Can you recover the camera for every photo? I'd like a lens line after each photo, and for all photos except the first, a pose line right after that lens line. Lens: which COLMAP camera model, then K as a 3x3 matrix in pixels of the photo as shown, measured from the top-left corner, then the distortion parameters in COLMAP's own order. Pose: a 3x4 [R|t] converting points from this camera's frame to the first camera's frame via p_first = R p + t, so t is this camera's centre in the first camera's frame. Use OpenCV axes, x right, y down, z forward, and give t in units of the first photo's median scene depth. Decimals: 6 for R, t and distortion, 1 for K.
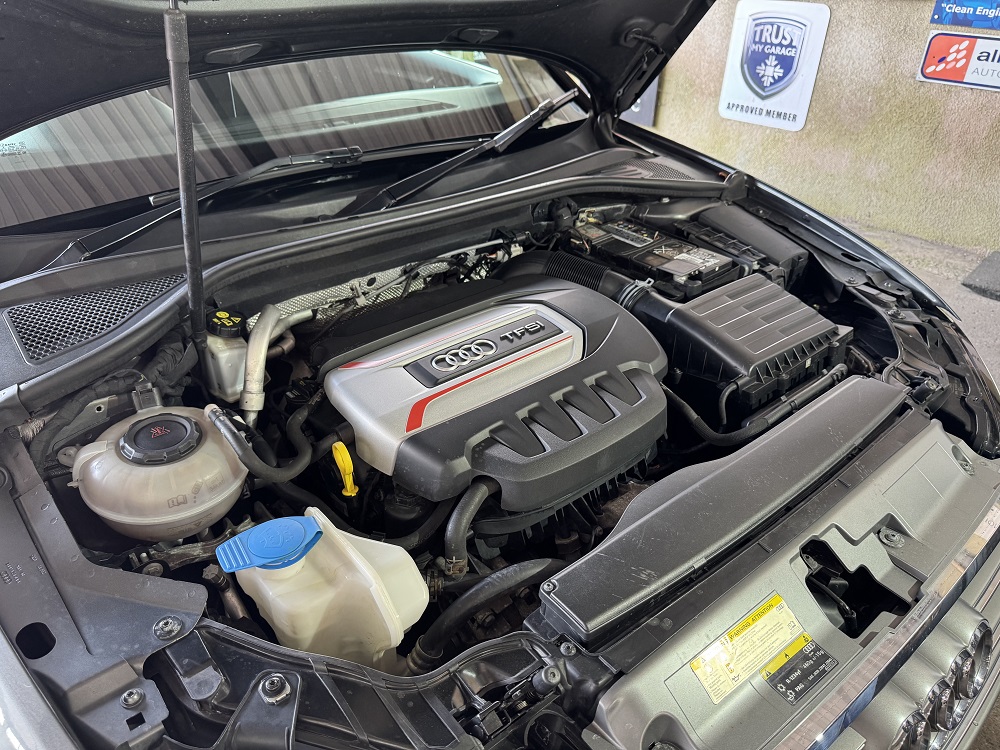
lens RADIAL K [[712.2, 0, 507.1], [0, 712.2, 380.1], [0, 0, 1]] dist [0.007186, -0.013942]
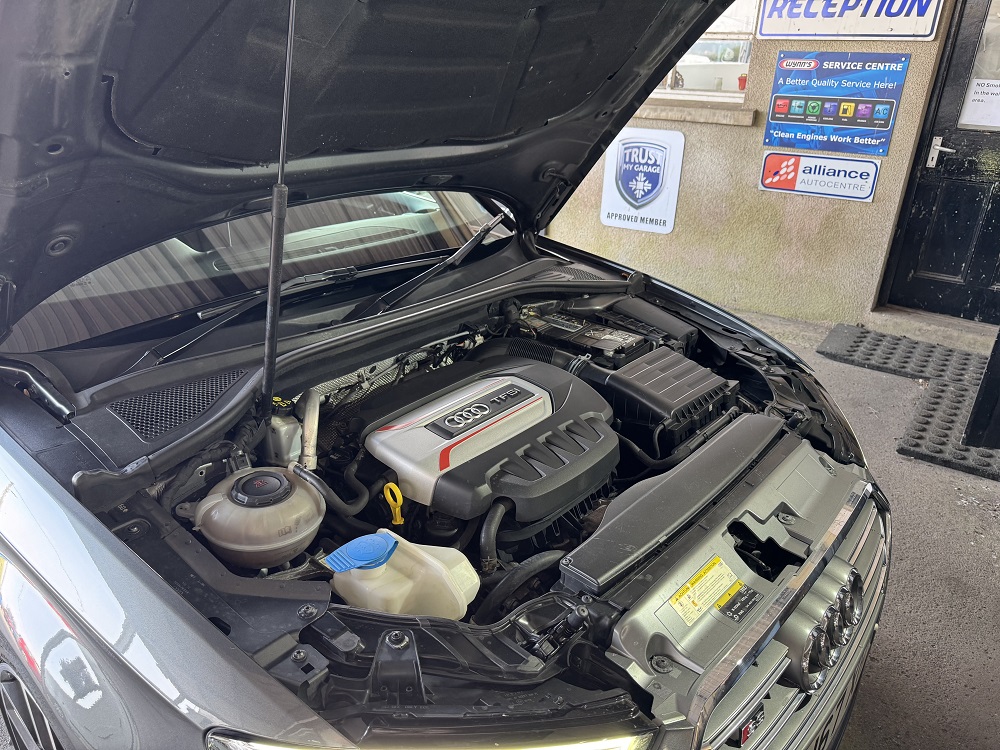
lens RADIAL K [[712.2, 0, 493.7], [0, 712.2, 378.9], [0, 0, 1]] dist [0.007186, -0.013942]
pose [[0.989117, -0.065582, 0.131703, -0.176574], [0.083224, 0.987580, -0.133263, 0.075649], [-0.121328, 0.142774, 0.982291, -0.311316]]
